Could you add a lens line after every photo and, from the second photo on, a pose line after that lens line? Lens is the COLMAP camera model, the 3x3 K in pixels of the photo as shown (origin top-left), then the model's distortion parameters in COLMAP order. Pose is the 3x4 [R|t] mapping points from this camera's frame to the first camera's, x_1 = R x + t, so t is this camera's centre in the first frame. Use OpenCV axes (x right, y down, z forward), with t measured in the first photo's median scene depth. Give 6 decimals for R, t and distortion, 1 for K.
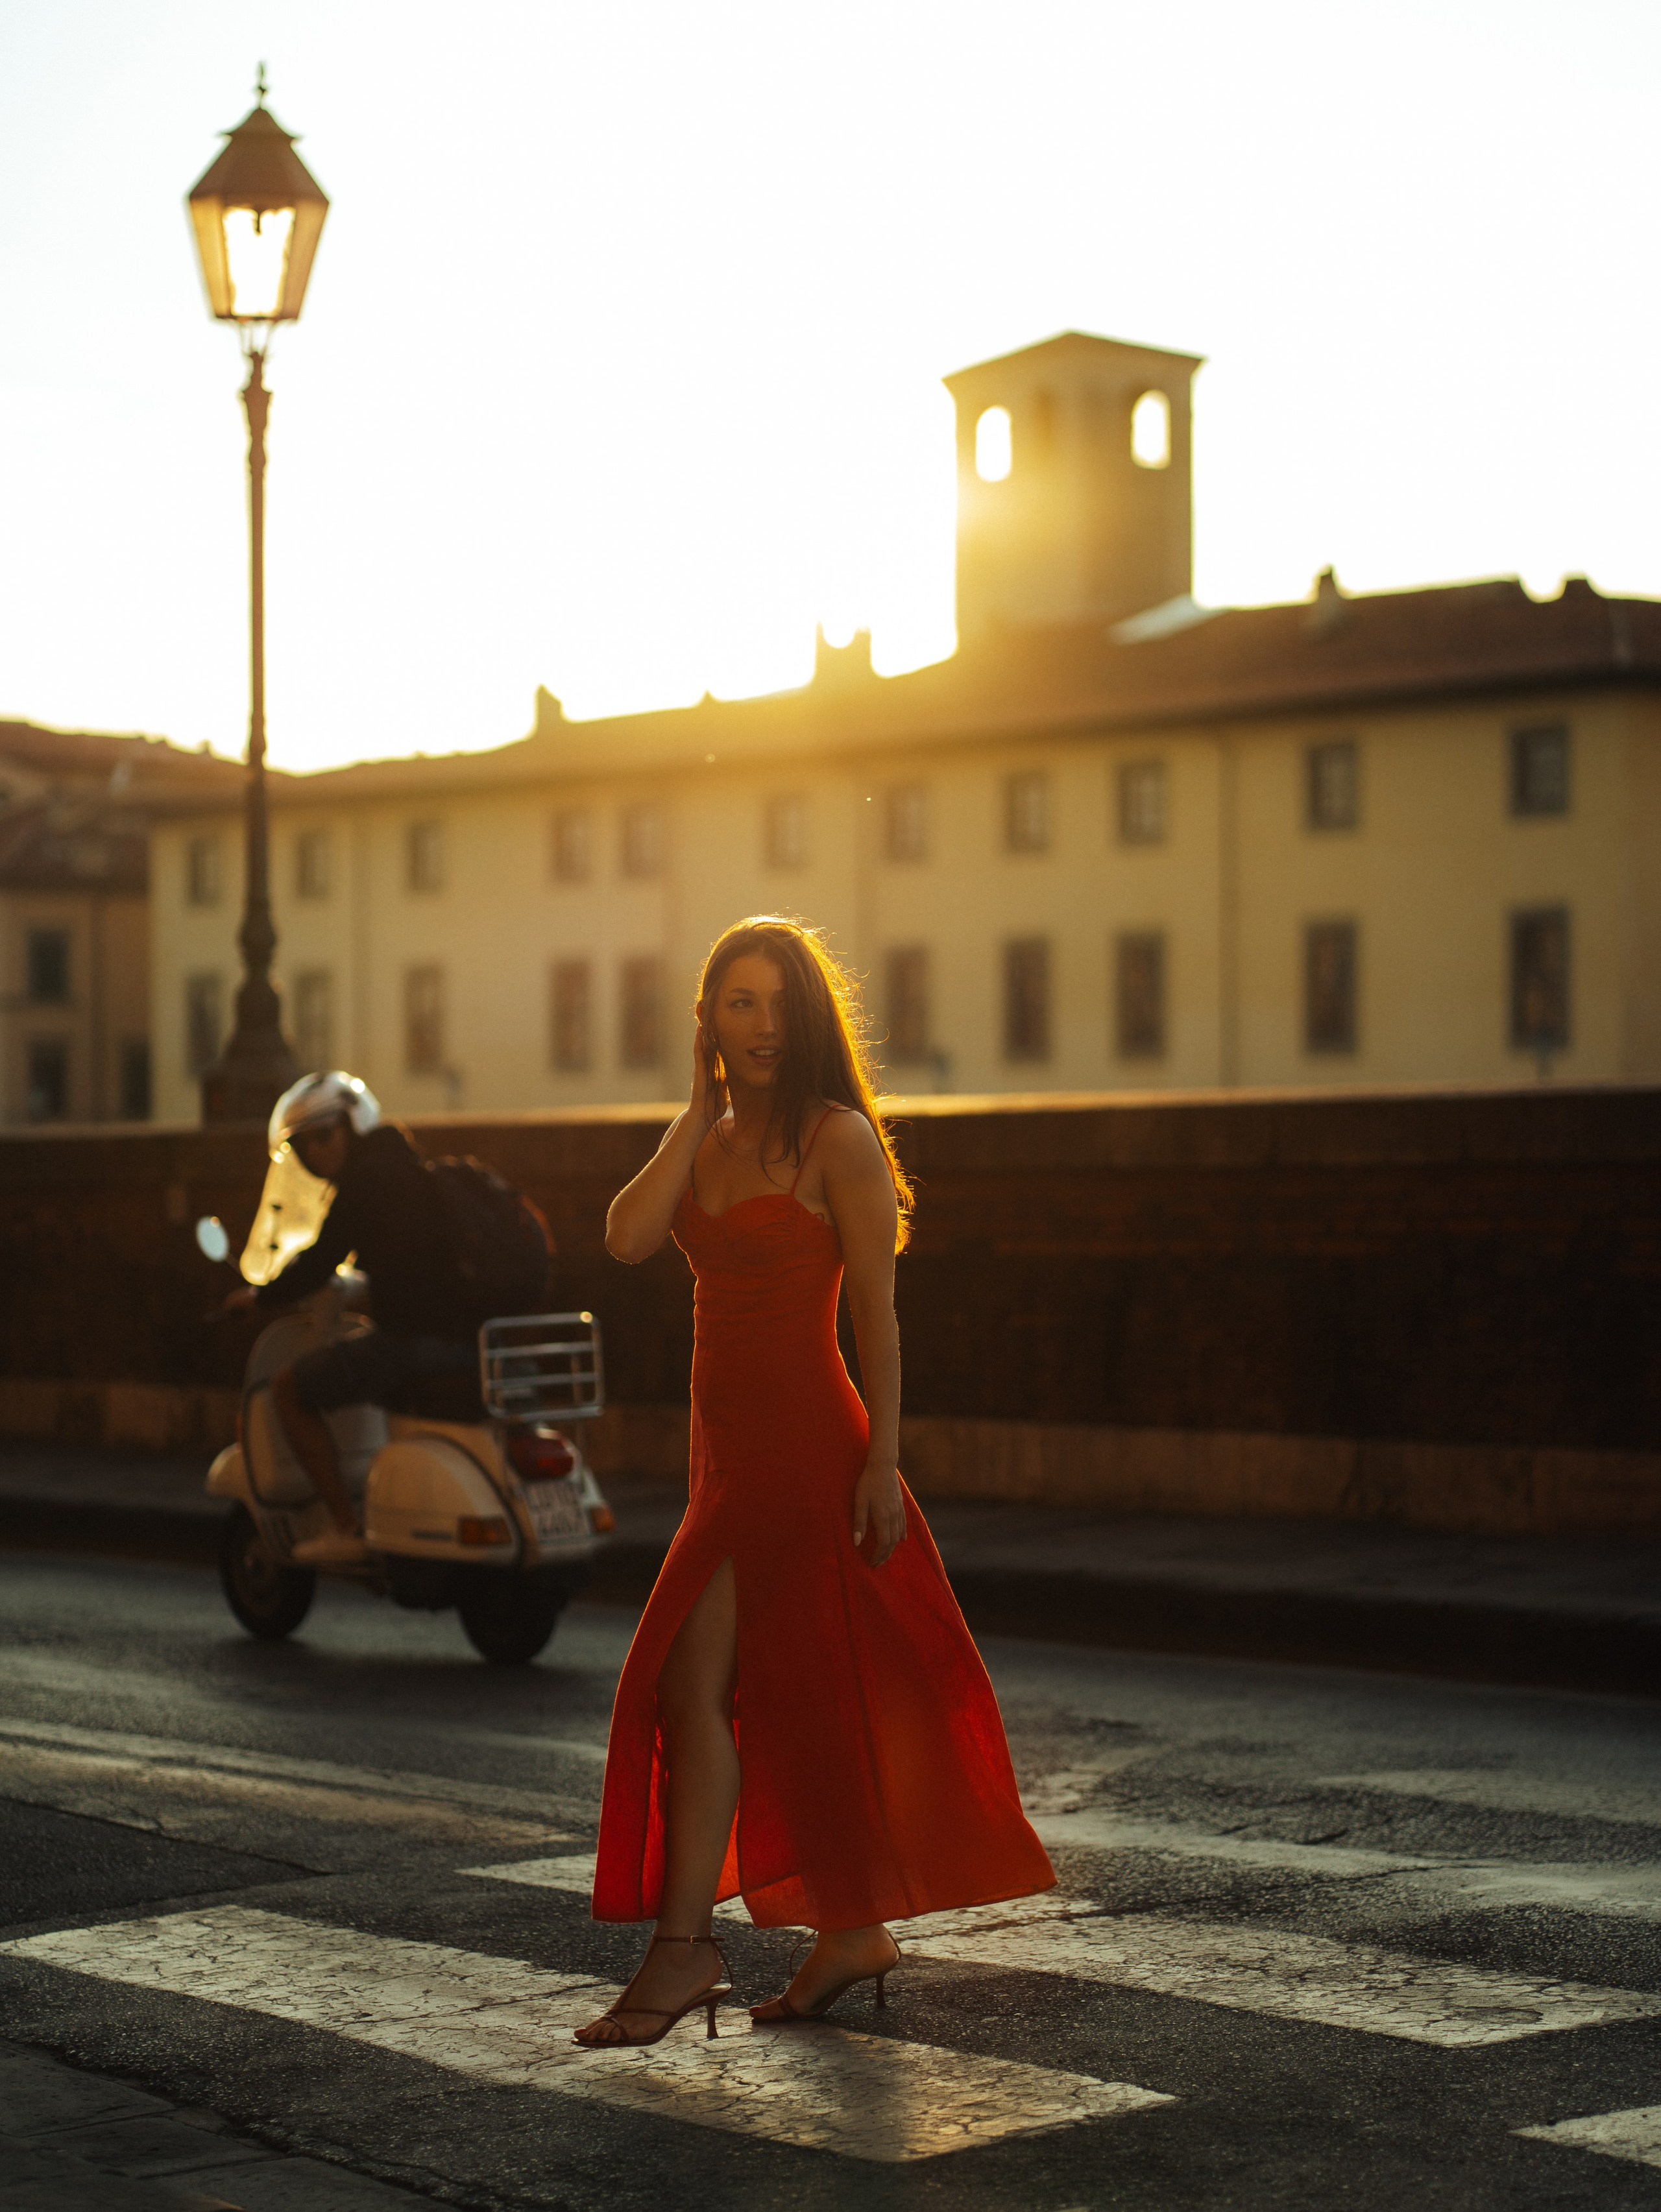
lens RADIAL K [[5814.0, 0, 830.5], [0, 5814.0, 1106.0], [0, 0, 1]] dist [0.116251, -2.607472]
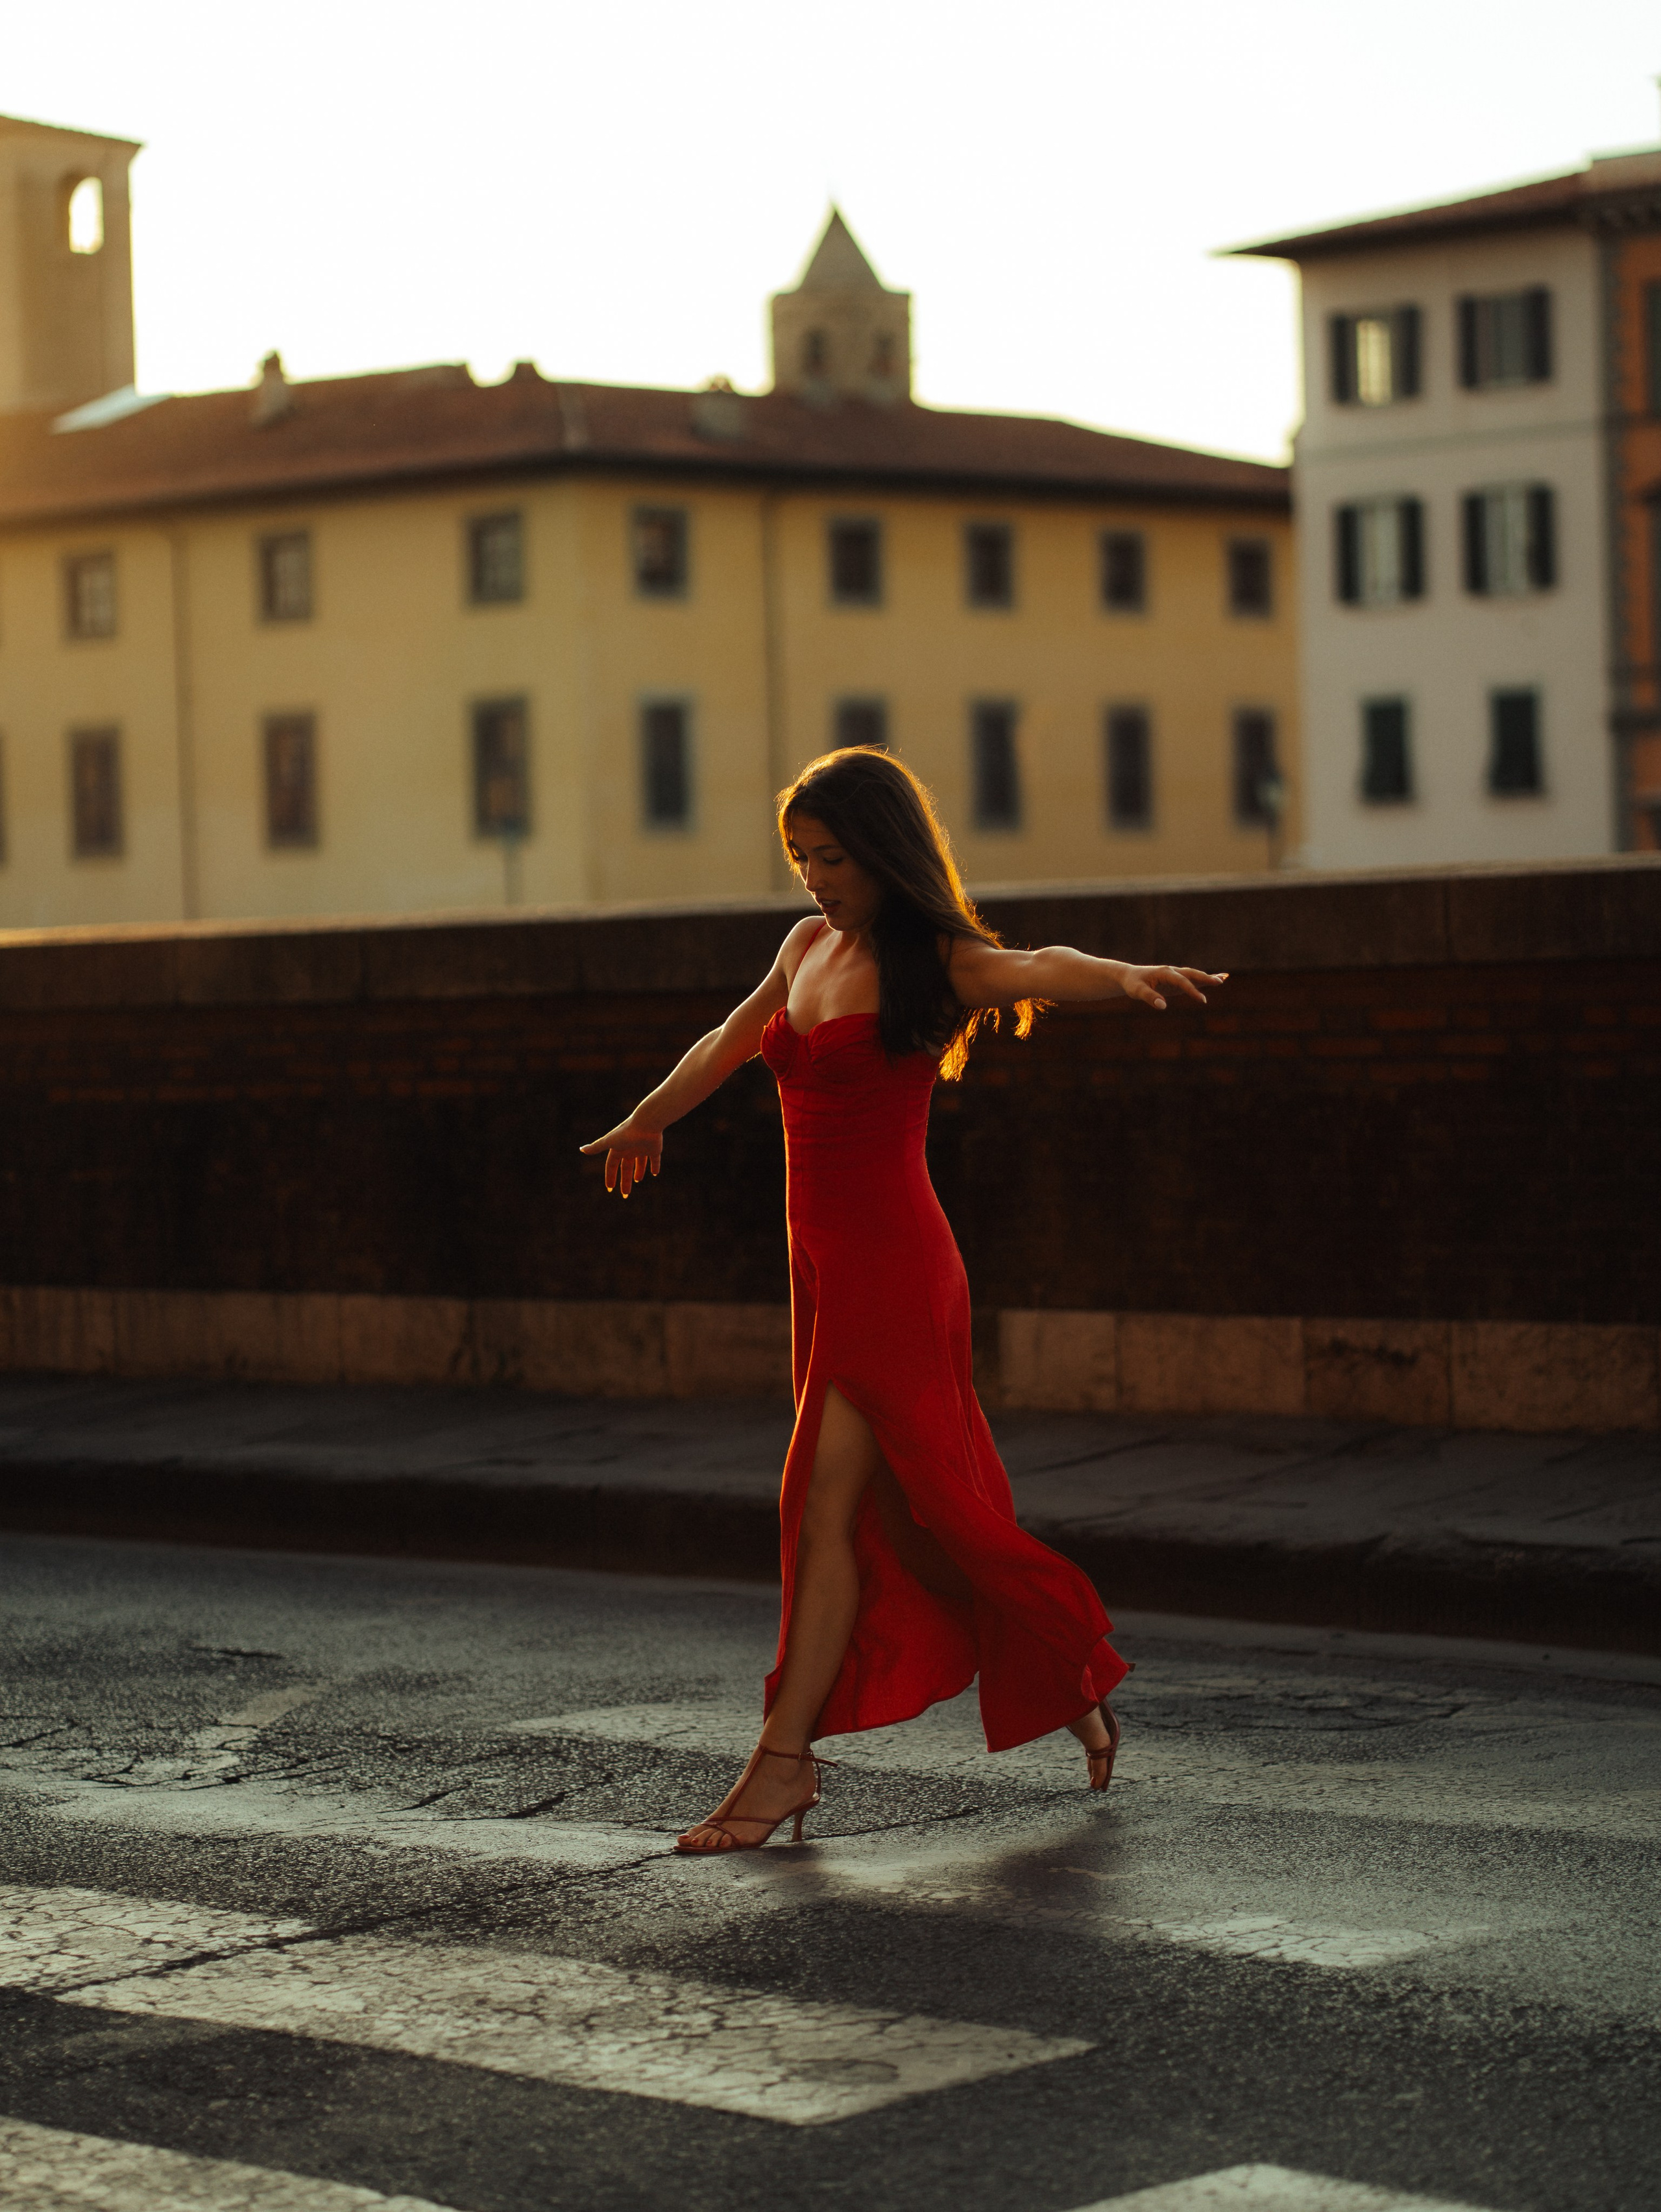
lens RADIAL K [[5814.0, 0, 830.5], [0, 5814.0, 1106.0], [0, 0, 1]] dist [0.116251, -2.607472]
pose [[0.983449, -0.032892, 0.178177, -0.026075], [0.026468, 0.998915, 0.038315, -0.010886], [-0.179244, -0.032965, 0.983252, 0.166970]]
